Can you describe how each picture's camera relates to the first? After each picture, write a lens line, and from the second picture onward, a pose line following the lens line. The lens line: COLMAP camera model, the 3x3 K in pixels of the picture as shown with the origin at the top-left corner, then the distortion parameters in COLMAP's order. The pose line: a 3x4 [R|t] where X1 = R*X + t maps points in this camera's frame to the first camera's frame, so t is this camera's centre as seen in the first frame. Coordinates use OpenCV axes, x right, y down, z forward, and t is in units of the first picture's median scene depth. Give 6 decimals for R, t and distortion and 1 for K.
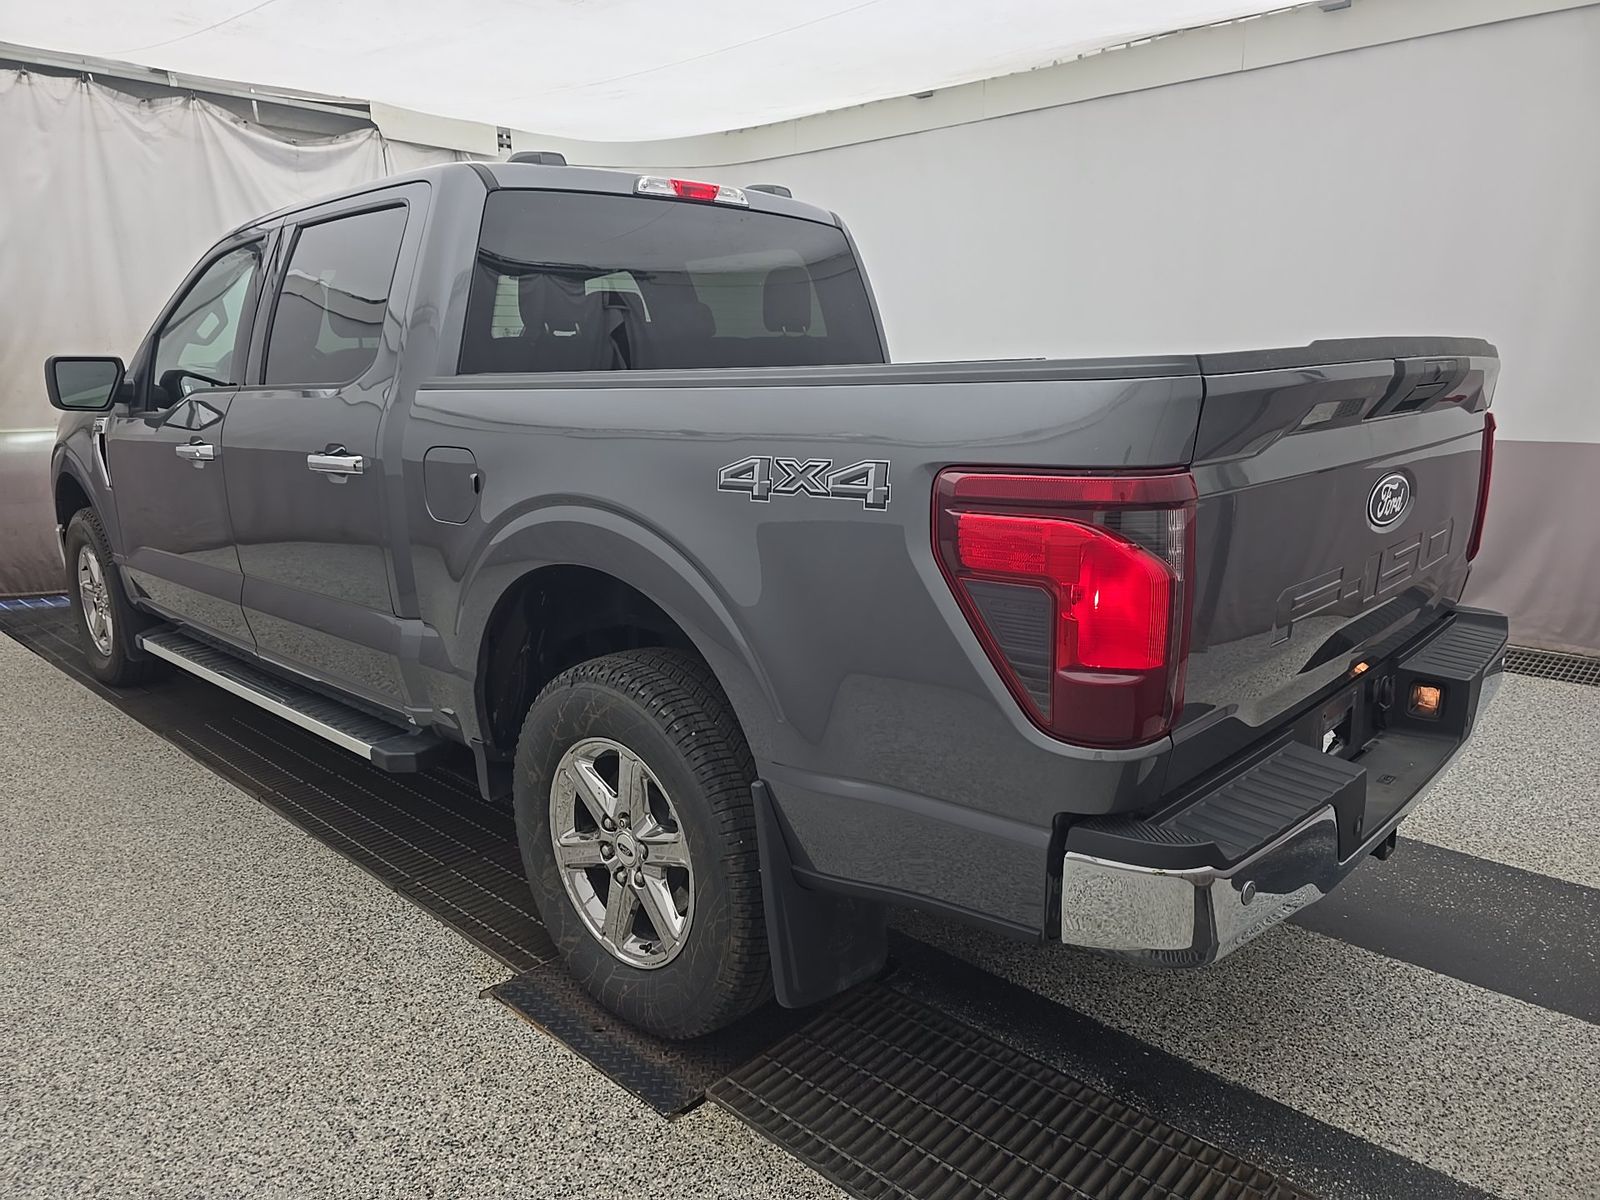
lens RADIAL K [[1074.6, 0, 800.0], [0, 1074.6, 600.0], [0, 0, 1]] dist [0.055588, -0.042678]
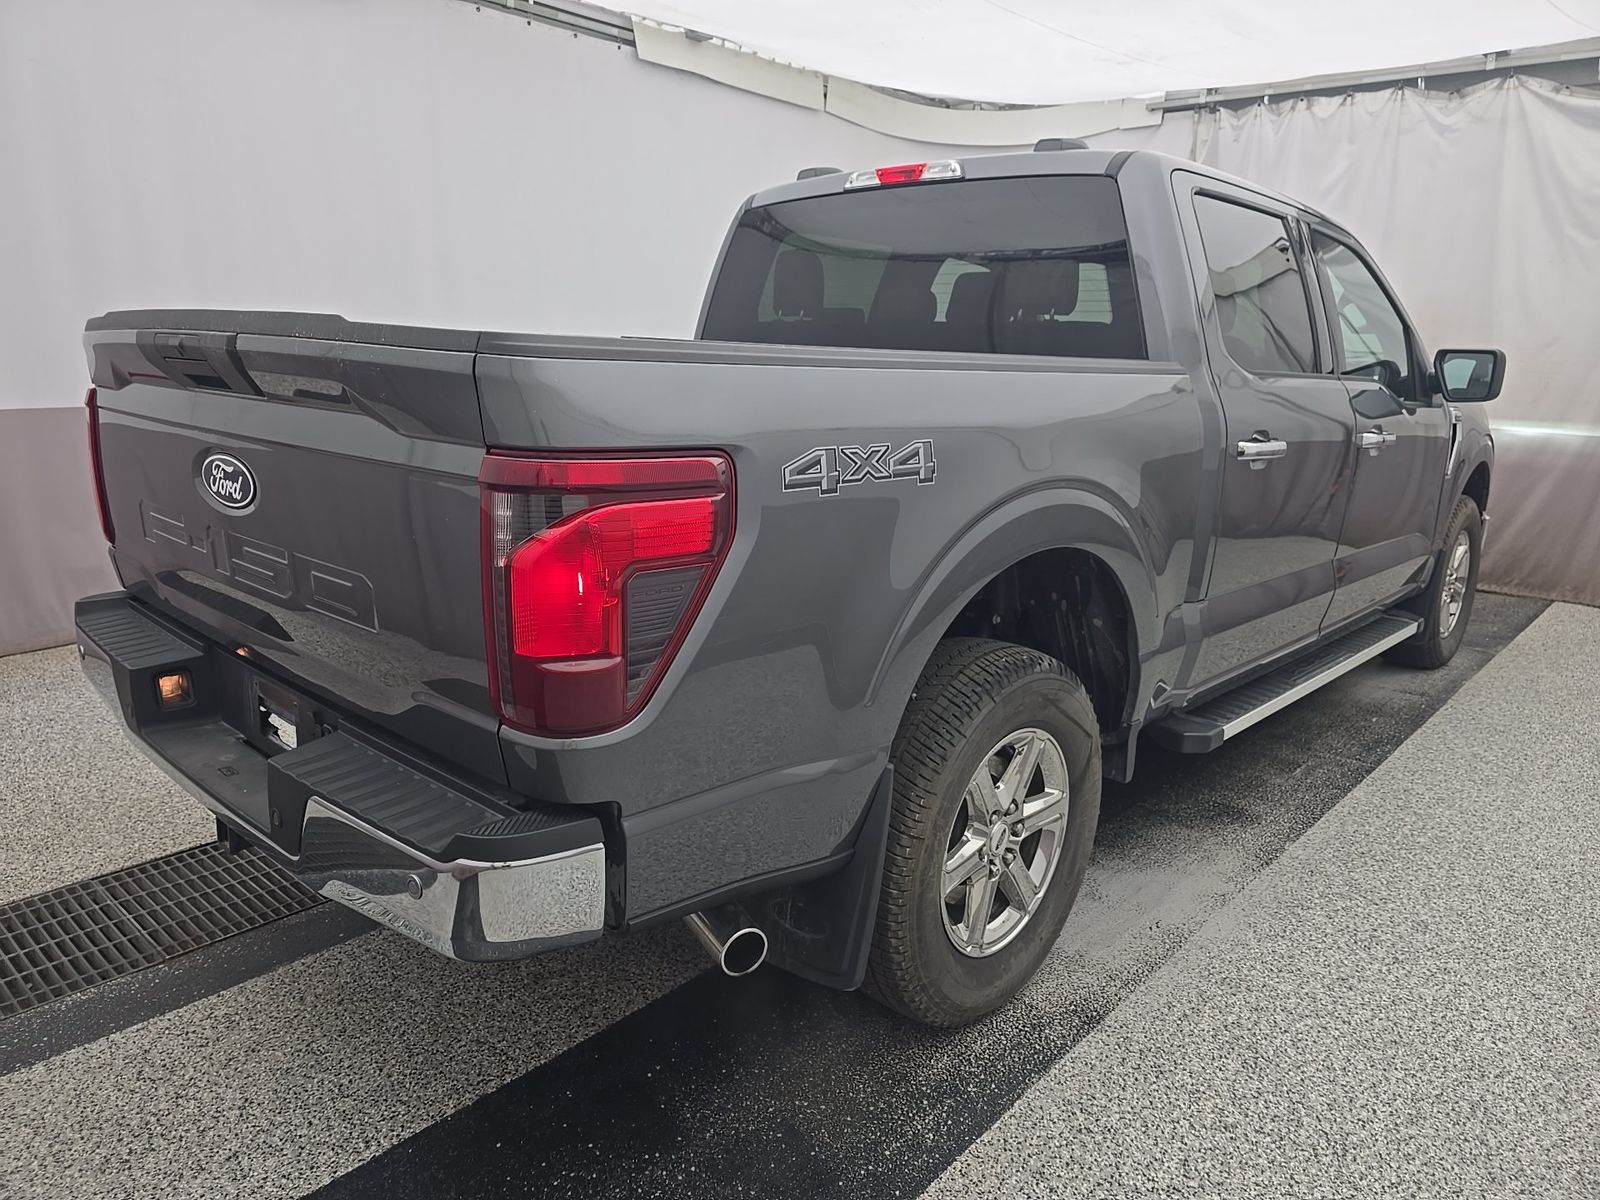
lens RADIAL K [[1087.8, 0, 800.0], [0, 1087.8, 600.0], [0, 0, 1]] dist [0.047748, -0.040877]
pose [[0.000761, 0.243822, -0.969820, 0.960943], [-0.246598, 0.939916, 0.236110, -0.220955], [0.969117, 0.238976, 0.060842, 0.926920]]
